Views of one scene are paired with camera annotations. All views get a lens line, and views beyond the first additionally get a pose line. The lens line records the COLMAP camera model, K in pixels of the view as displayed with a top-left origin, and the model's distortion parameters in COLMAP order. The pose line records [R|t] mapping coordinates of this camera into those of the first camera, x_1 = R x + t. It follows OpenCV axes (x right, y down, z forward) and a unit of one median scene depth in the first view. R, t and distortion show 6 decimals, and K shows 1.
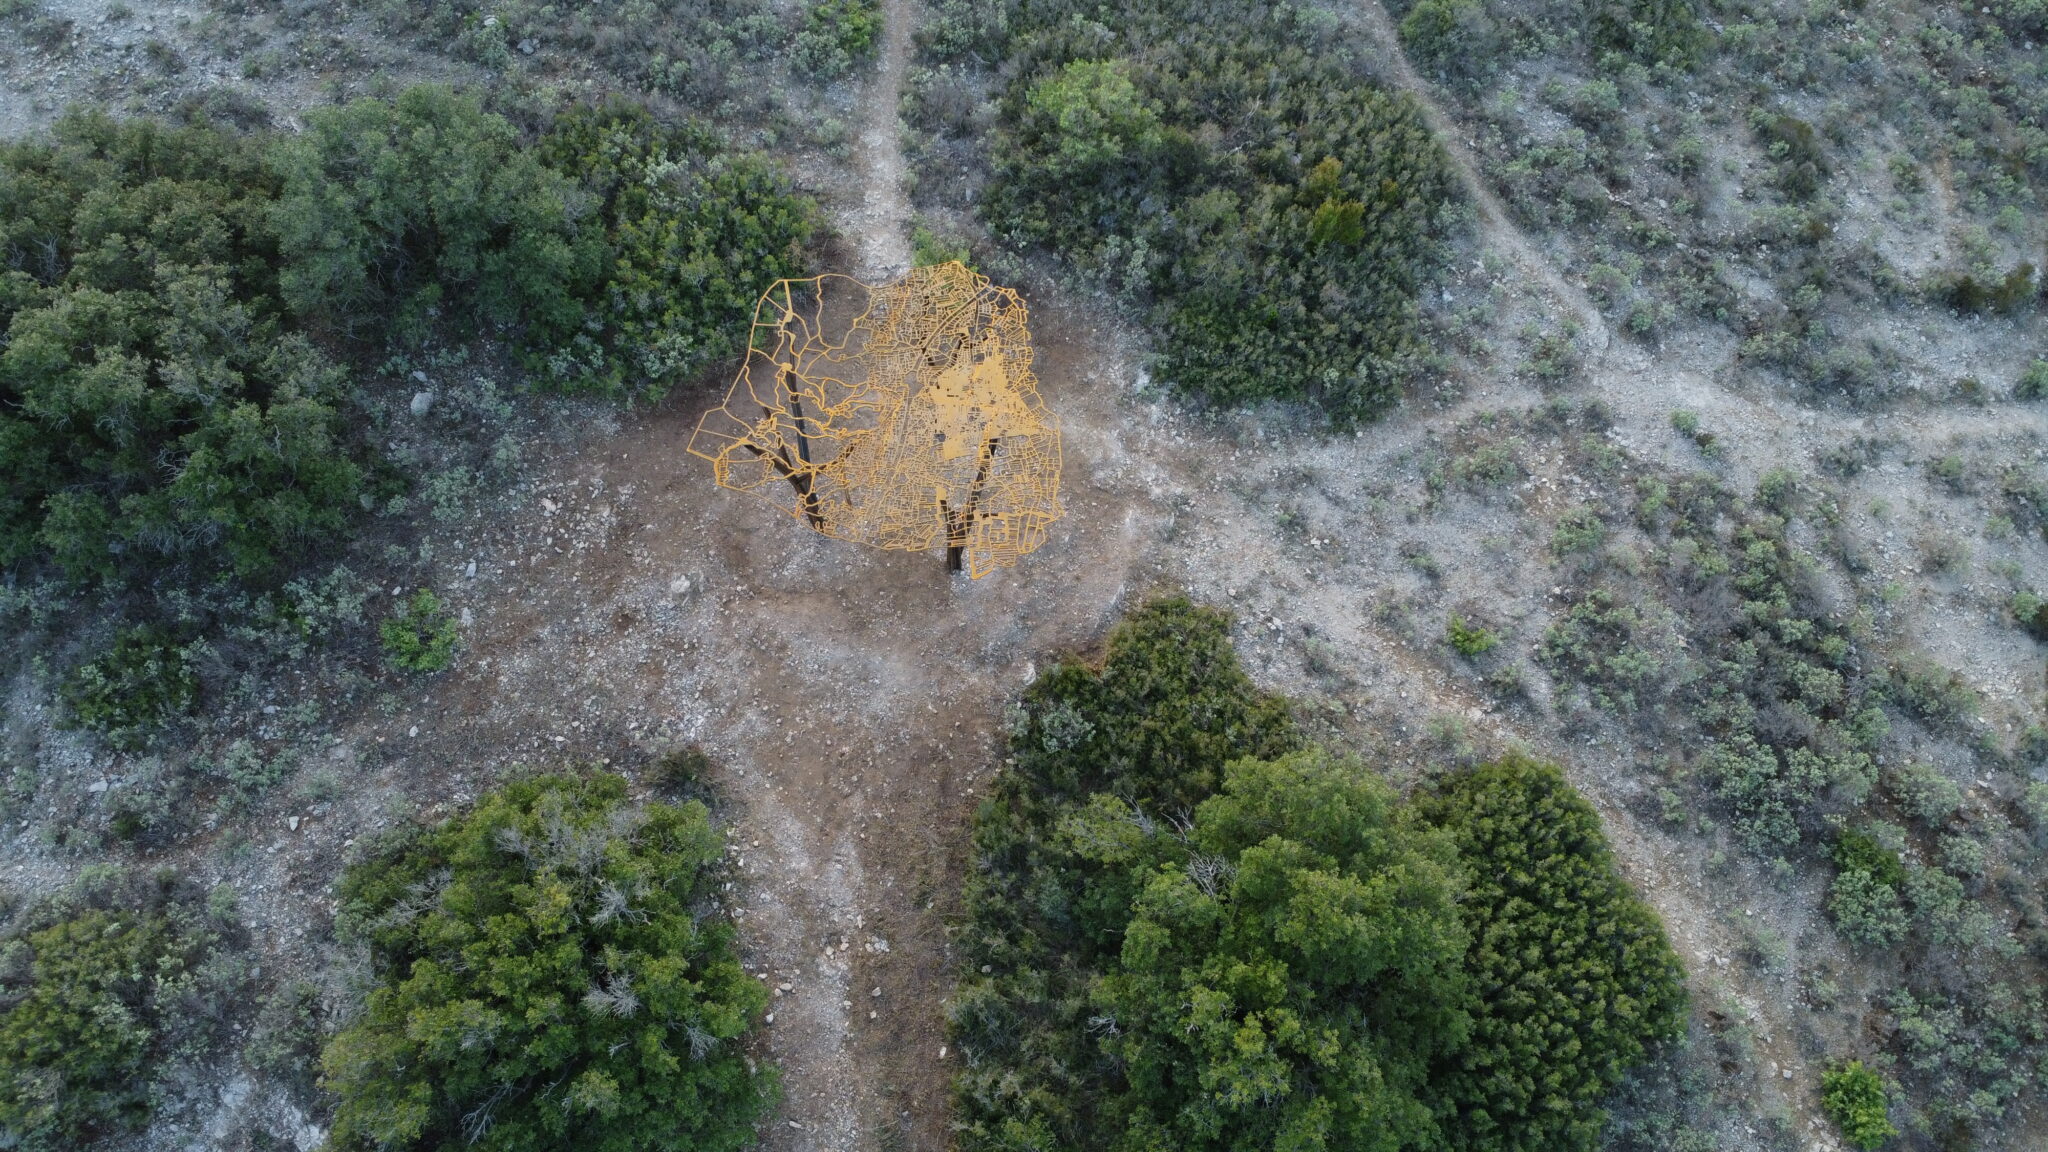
lens RADIAL K [[1486.9, 0, 1026.3], [0, 1486.9, 565.2], [0, 0, 1]] dist [-0.030555, -0.002876]
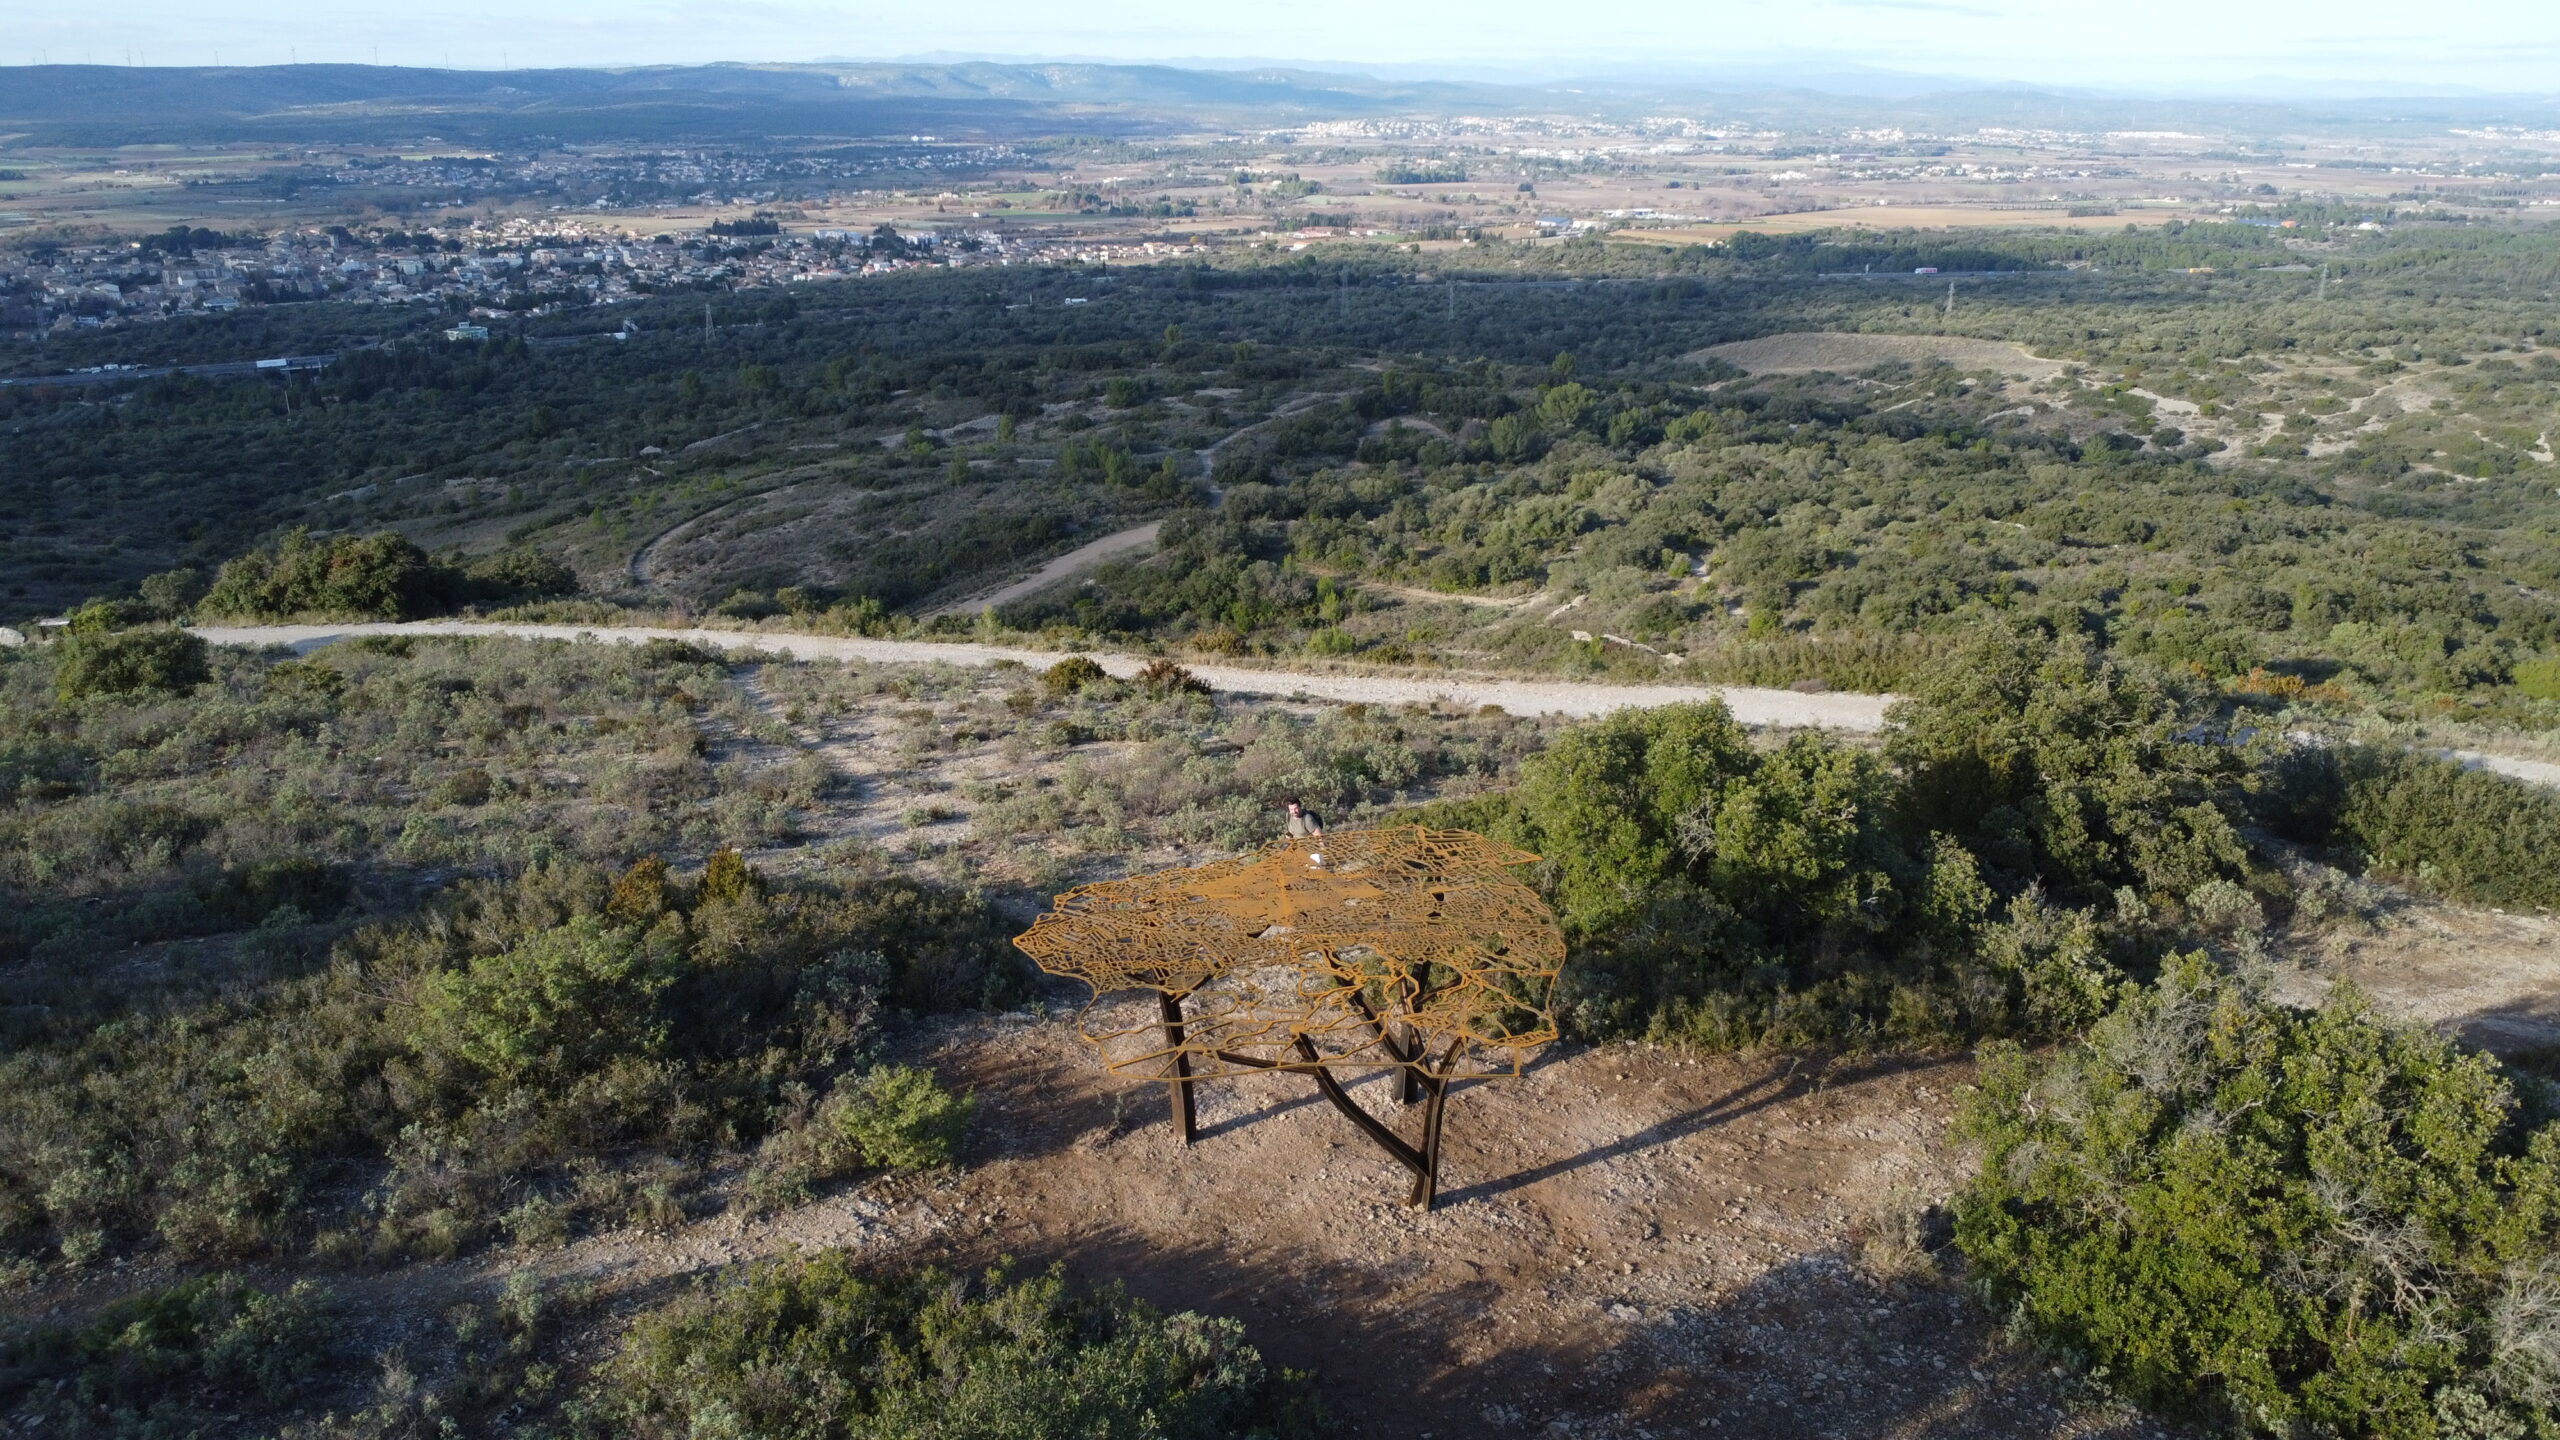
lens RADIAL K [[1858.6, 0, 1274.3], [0, 1858.6, 715.7], [0, 0, 1]] dist [-0.030555, -0.002876]
pose [[-0.287259, -0.316494, 0.904054, -0.754924], [0.824018, 0.399539, 0.401700, -0.468769], [-0.488341, 0.860349, 0.146025, 0.762177]]
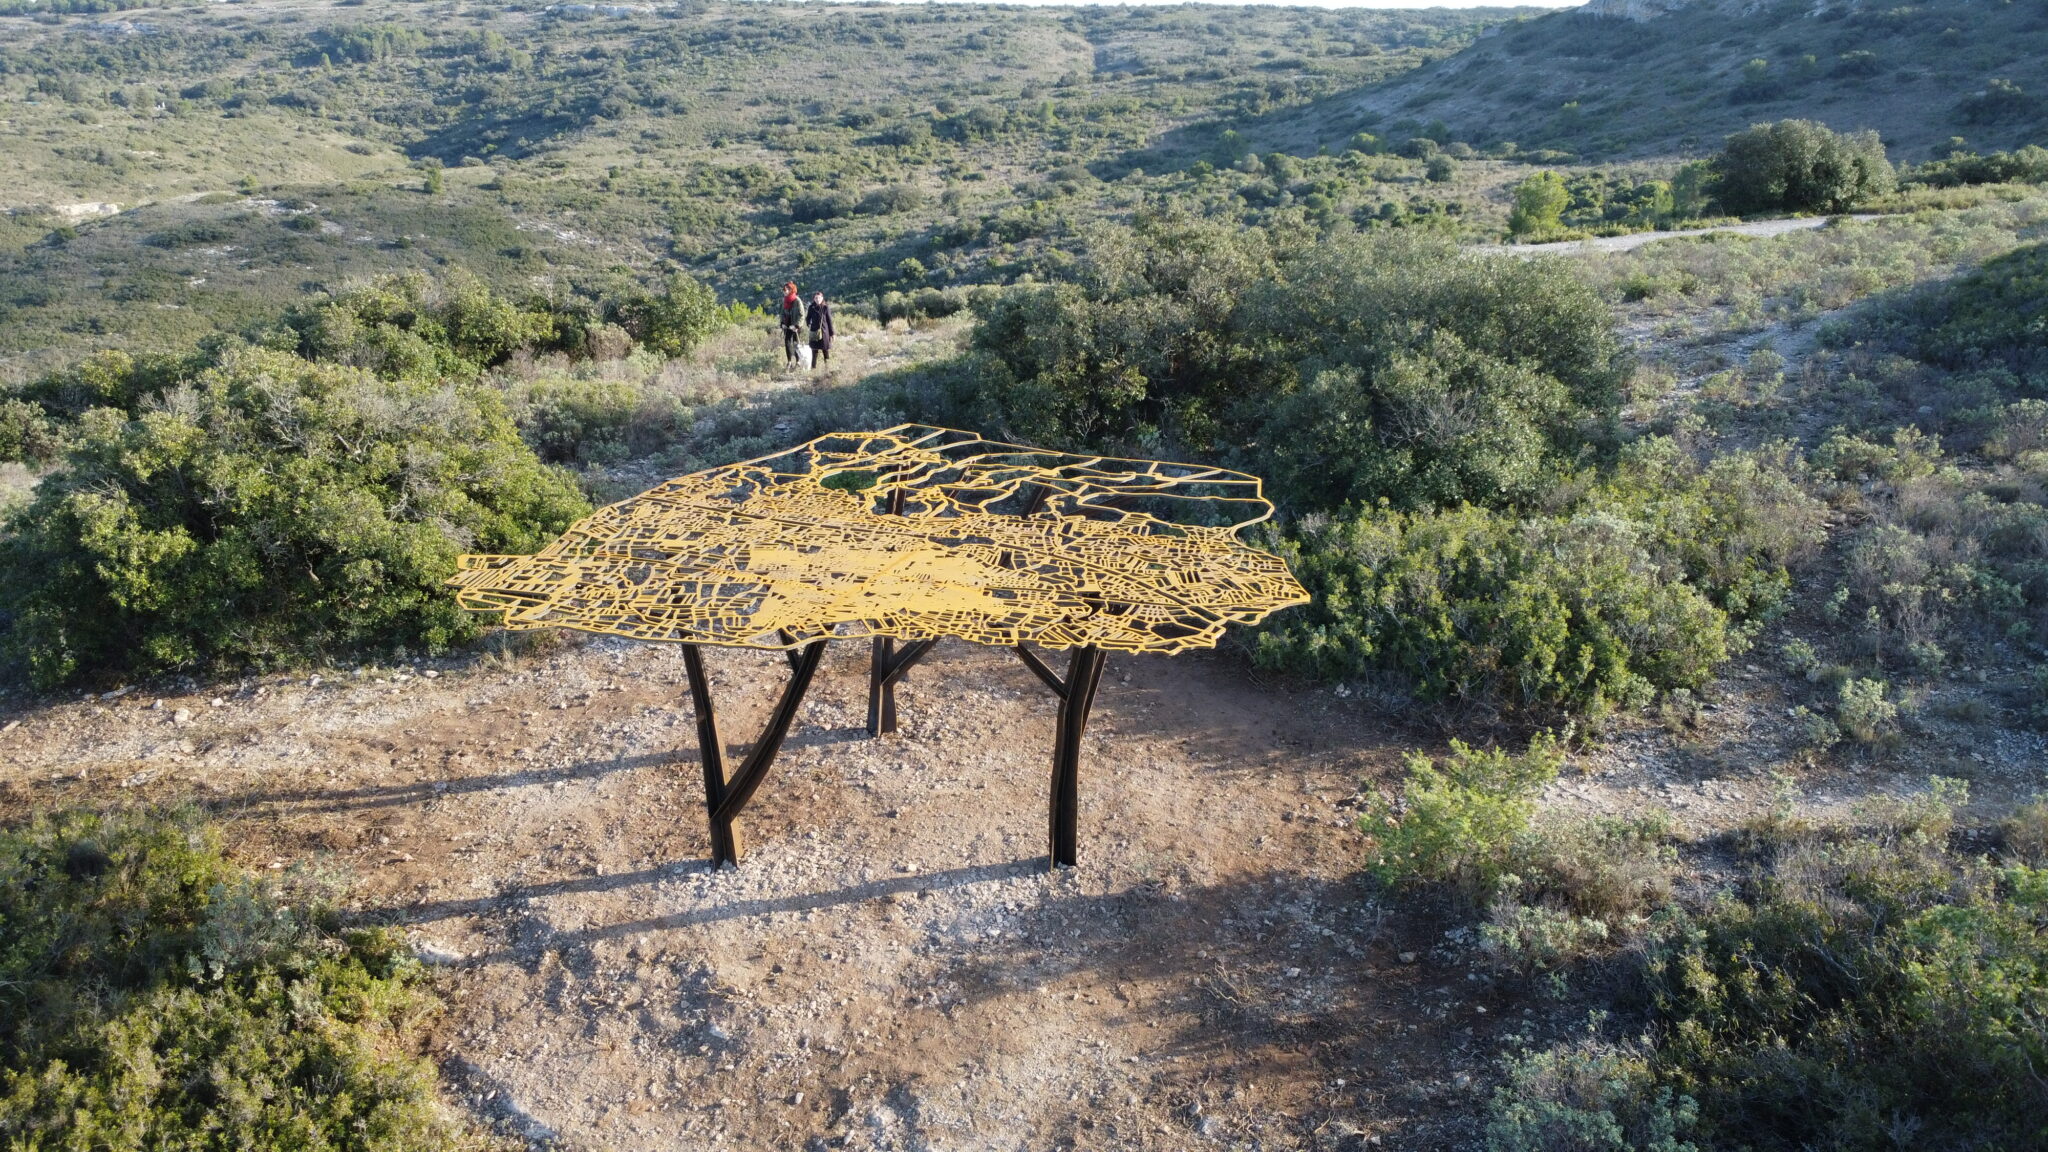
lens RADIAL K [[1486.9, 0, 1016.9], [0, 1486.9, 576.7], [0, 0, 1]] dist [-0.030555, -0.002876]
pose [[-0.180951, 0.329218, -0.926754, 0.353020], [-0.854274, 0.414292, 0.313971, -0.270577], [0.487311, 0.848515, 0.206276, 0.880187]]
